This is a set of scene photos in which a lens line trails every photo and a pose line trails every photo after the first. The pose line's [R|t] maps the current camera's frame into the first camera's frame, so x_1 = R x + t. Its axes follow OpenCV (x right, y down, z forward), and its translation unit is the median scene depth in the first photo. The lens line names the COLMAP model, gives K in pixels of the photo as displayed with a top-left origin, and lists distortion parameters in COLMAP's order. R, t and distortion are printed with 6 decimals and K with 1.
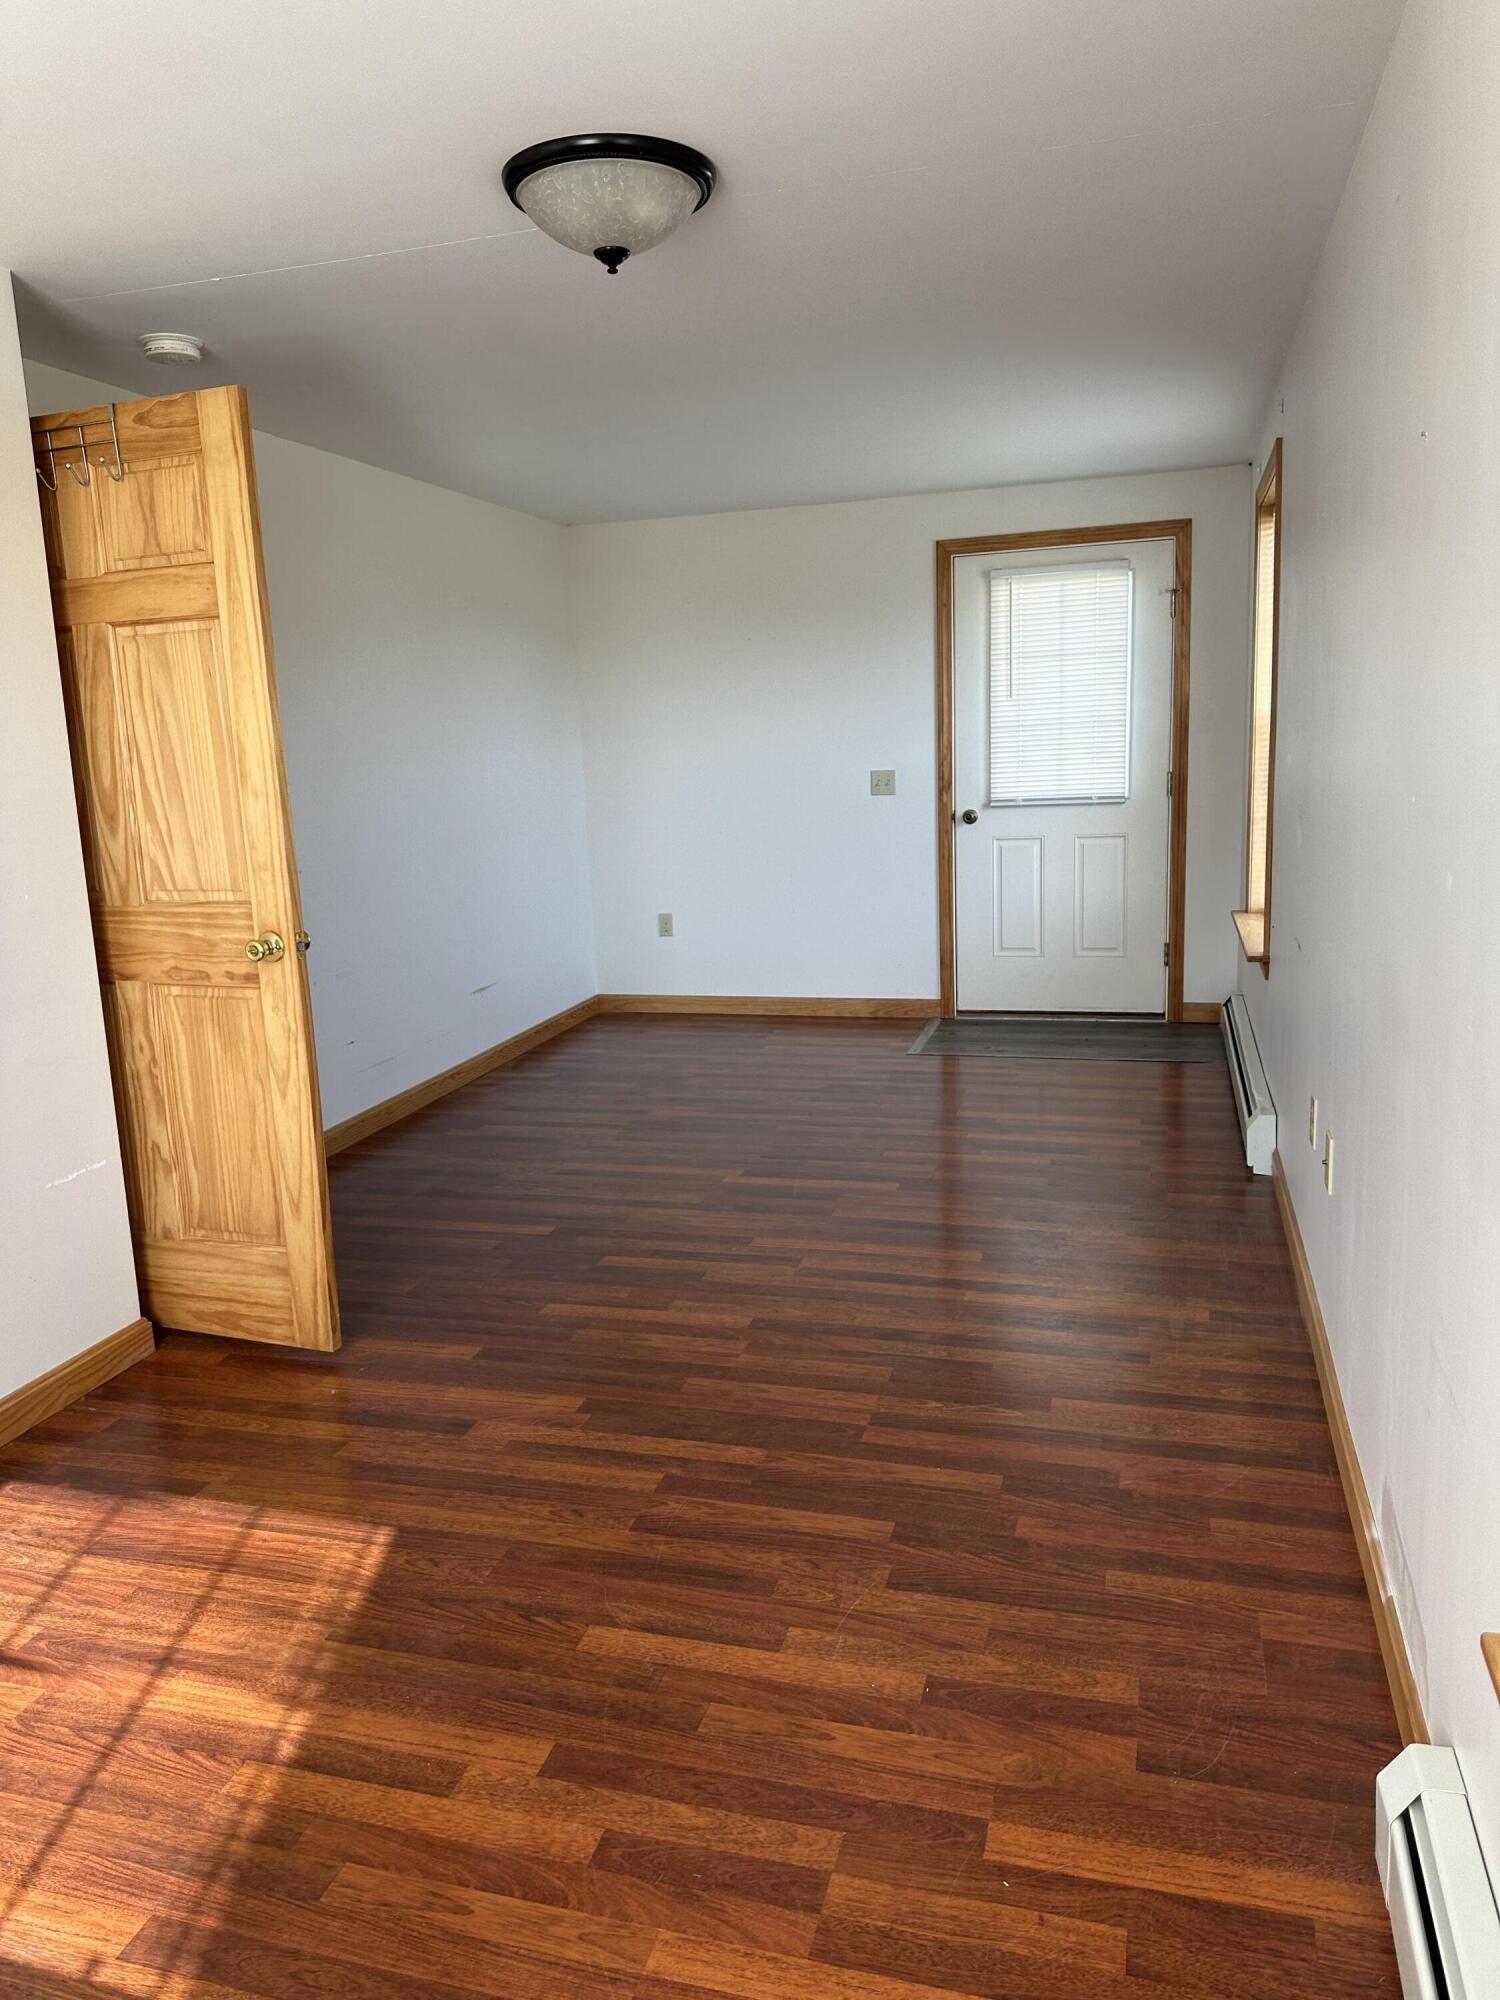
lens RADIAL K [[1415.4, 0, 750.8], [0, 1415.4, 1001.4], [0, 0, 1]] dist [0.040780, -0.002571]
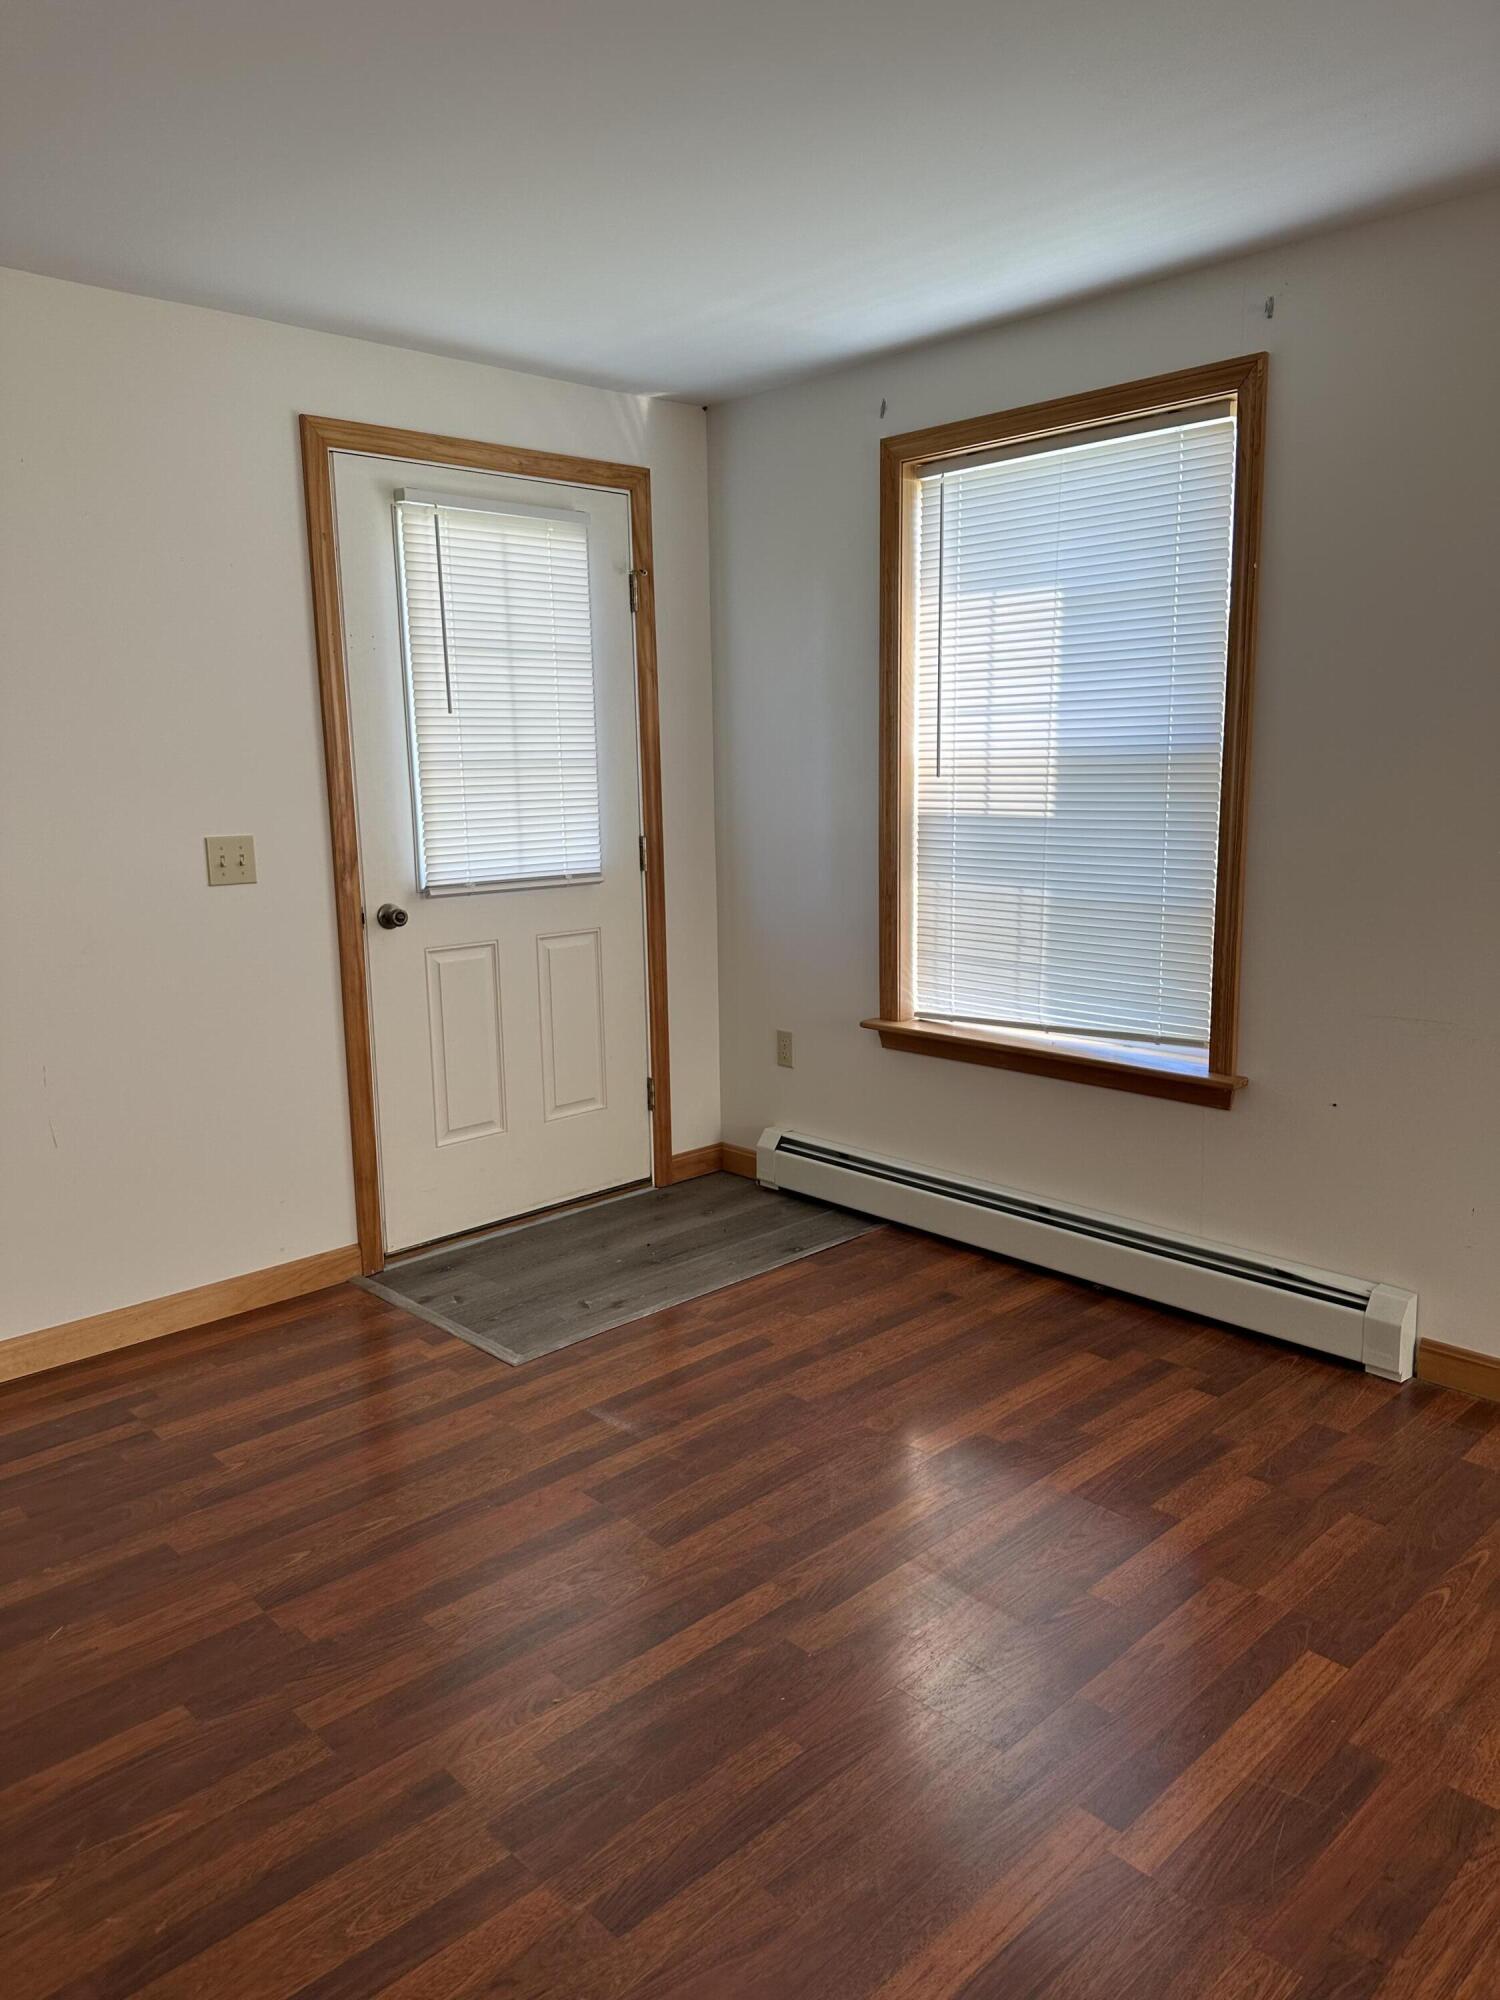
lens RADIAL K [[1415.4, 0, 741.2], [0, 1415.4, 1008.3], [0, 0, 1]] dist [0.040780, -0.002571]
pose [[0.517123, -0.119946, 0.847465, -0.264381], [0.155268, 0.986850, 0.044929, -0.098395], [-0.841710, 0.108350, 0.528947, 0.587750]]
